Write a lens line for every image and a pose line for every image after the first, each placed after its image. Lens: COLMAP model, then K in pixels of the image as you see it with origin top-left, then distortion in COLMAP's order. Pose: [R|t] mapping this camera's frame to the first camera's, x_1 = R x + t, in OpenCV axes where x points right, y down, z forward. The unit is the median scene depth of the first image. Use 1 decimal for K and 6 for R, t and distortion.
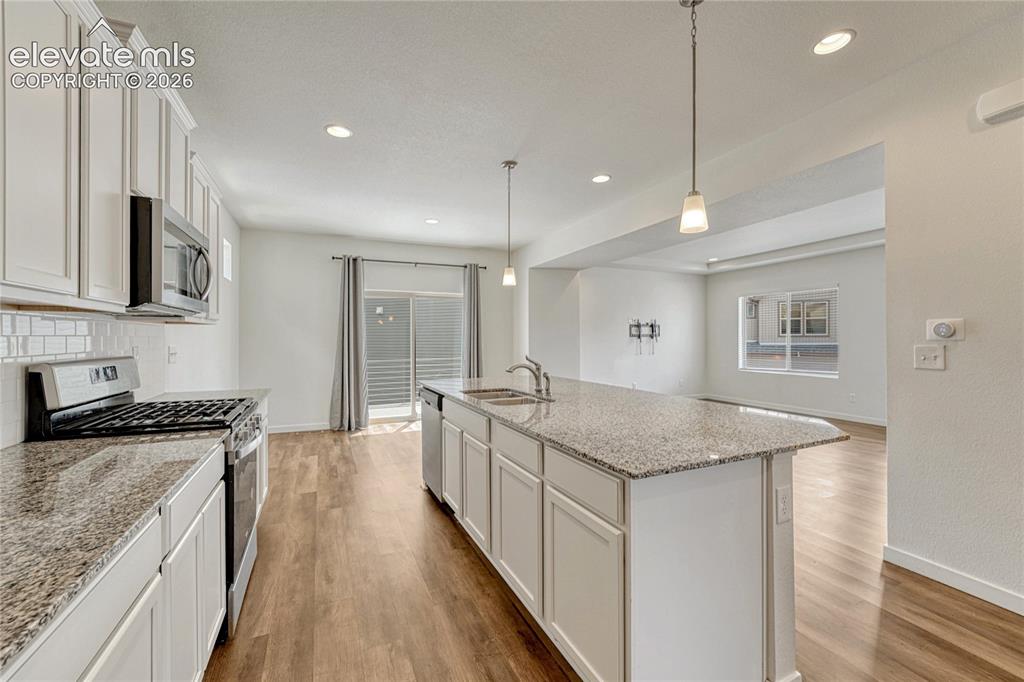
lens RADIAL K [[416.8, 0, 505.9], [0, 416.8, 340.8], [0, 0, 1]] dist [-0.017191, -0.000147]
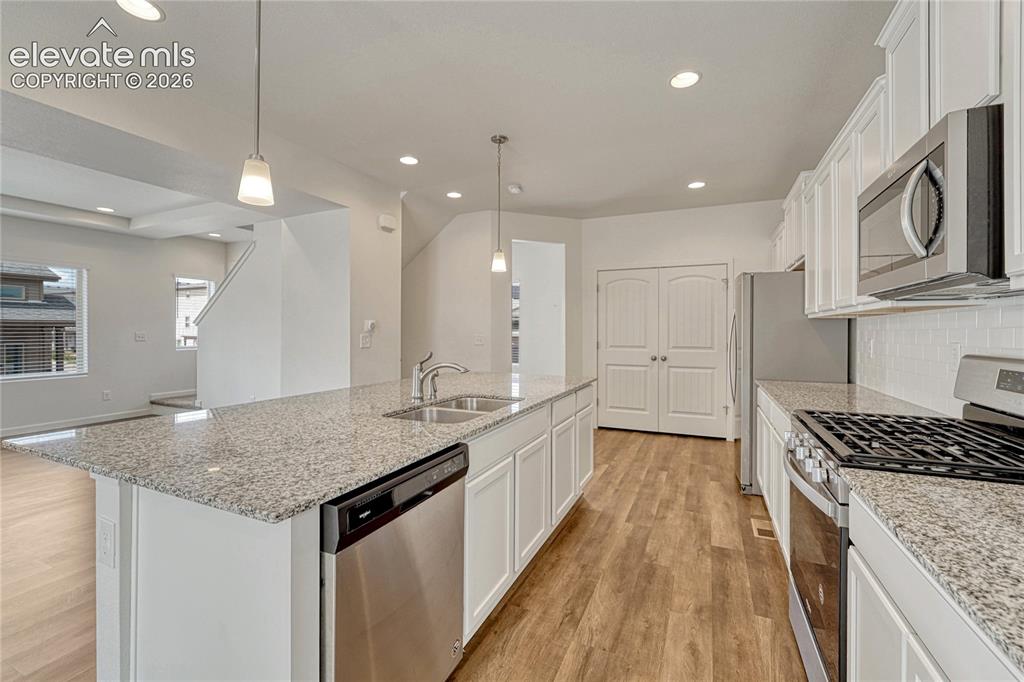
lens RADIAL K [[433.6, 0, 516.3], [0, 433.6, 328.9], [0, 0, 1]] dist [-0.003782, -0.000403]
pose [[-0.670046, 0.004977, 0.742303, -0.455934], [0.001266, 0.999984, -0.005562, -0.002235], [-0.742319, -0.002787, -0.670041, 1.009001]]
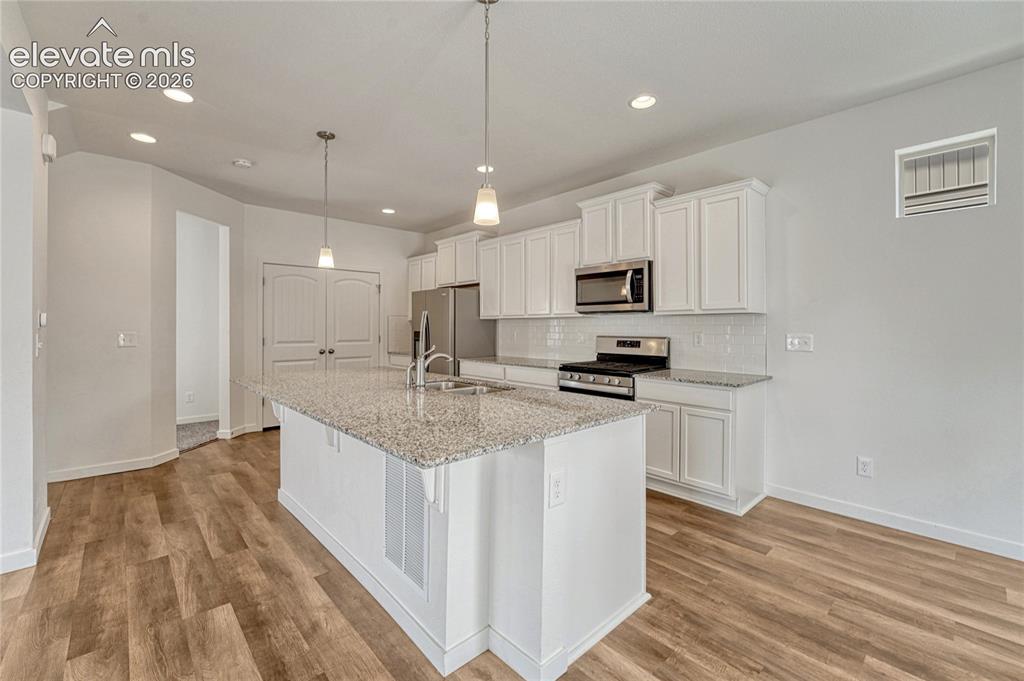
lens RADIAL K [[433.6, 0, 516.3], [0, 433.6, 328.4], [0, 0, 1]] dist [-0.003782, -0.000403]
pose [[-0.946523, 0.002425, -0.322627, 0.135148], [0.000354, 0.999979, 0.006475, -0.005703], [0.322636, 0.006015, -0.946504, 1.398991]]
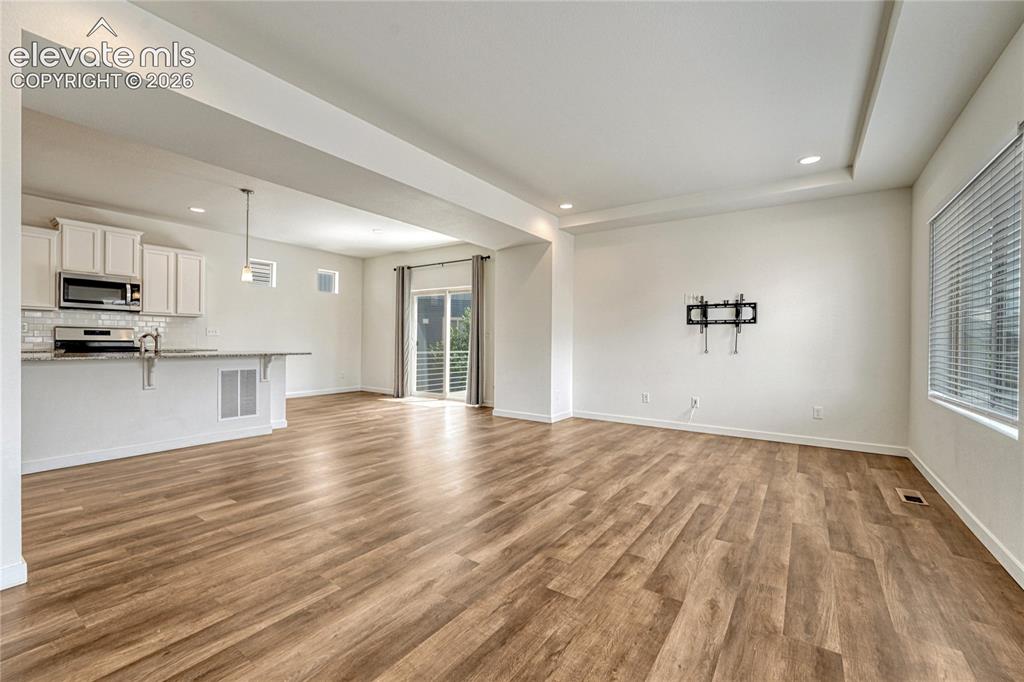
lens RADIAL K [[435.6, 0, 514.8], [0, 435.6, 342.9], [0, 0, 1]] dist [-0.001569, -0.000113]
pose [[0.533581, 0.012819, -0.845652, 1.541762], [-0.016526, 0.999852, 0.004730, 0.042936], [0.845588, 0.011451, 0.533714, 0.889344]]
